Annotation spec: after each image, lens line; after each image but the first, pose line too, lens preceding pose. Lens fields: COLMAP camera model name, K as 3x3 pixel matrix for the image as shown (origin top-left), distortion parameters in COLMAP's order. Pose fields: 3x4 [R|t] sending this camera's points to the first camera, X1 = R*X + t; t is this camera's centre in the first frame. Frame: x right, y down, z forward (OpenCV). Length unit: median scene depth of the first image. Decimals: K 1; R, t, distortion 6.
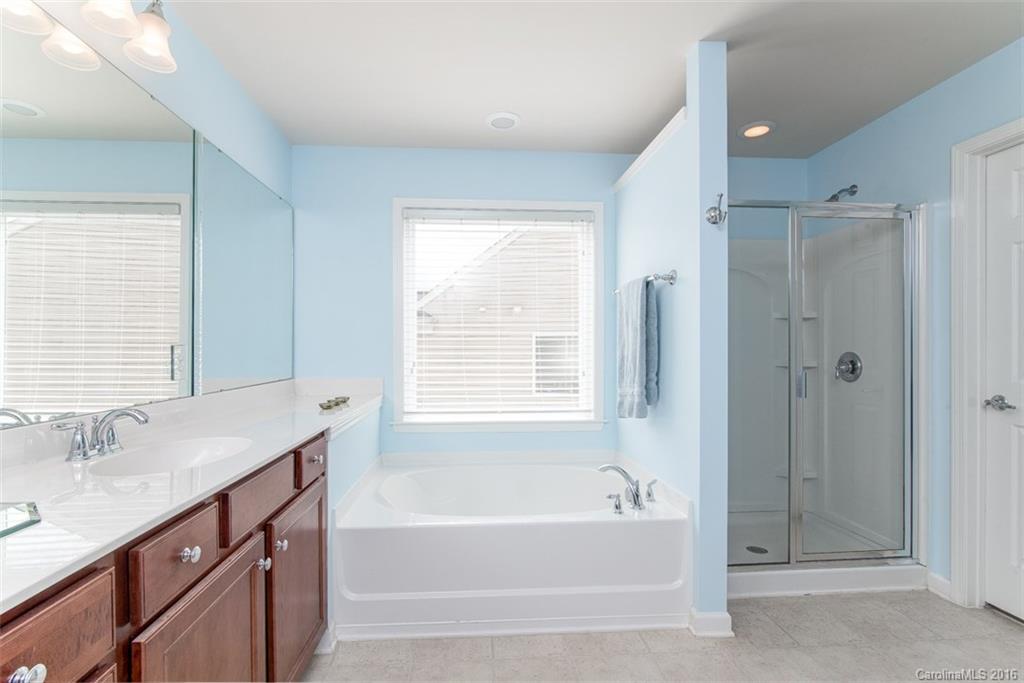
lens RADIAL K [[484.7, 0, 505.0], [0, 484.7, 341.8], [0, 0, 1]] dist [-0.015911, -0.000050]
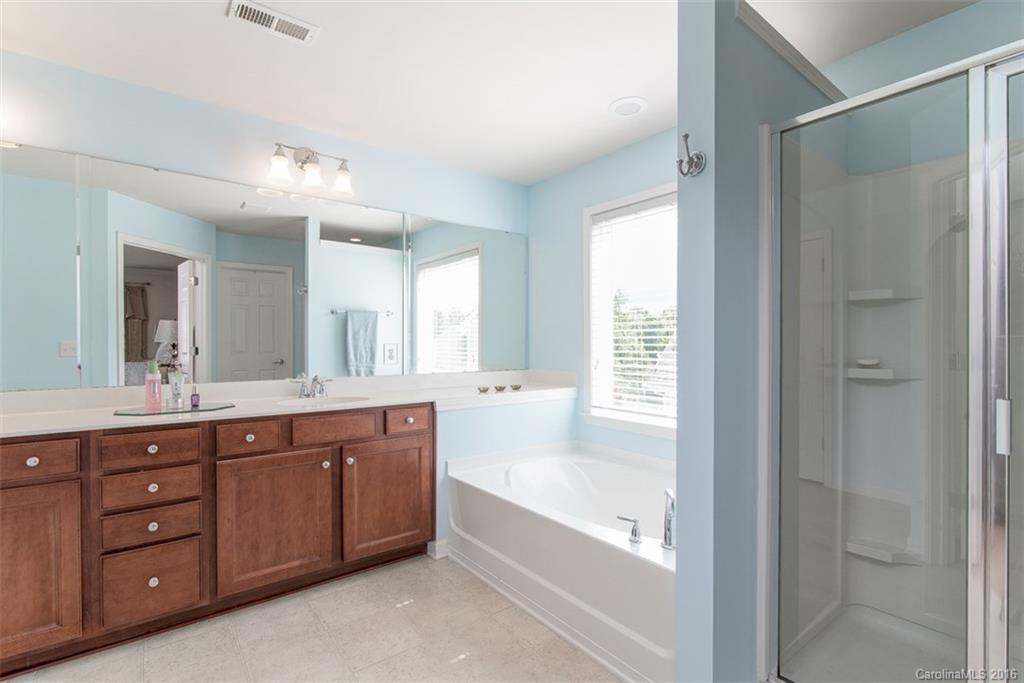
lens RADIAL K [[484.7, 0, 505.0], [0, 484.7, 341.8], [0, 0, 1]] dist [-0.015911, -0.000050]
pose [[0.549370, 0.002576, -0.835576, 0.714709], [0.001914, 0.999989, 0.004341, -0.004226], [0.835577, -0.003985, 0.549358, 0.288318]]
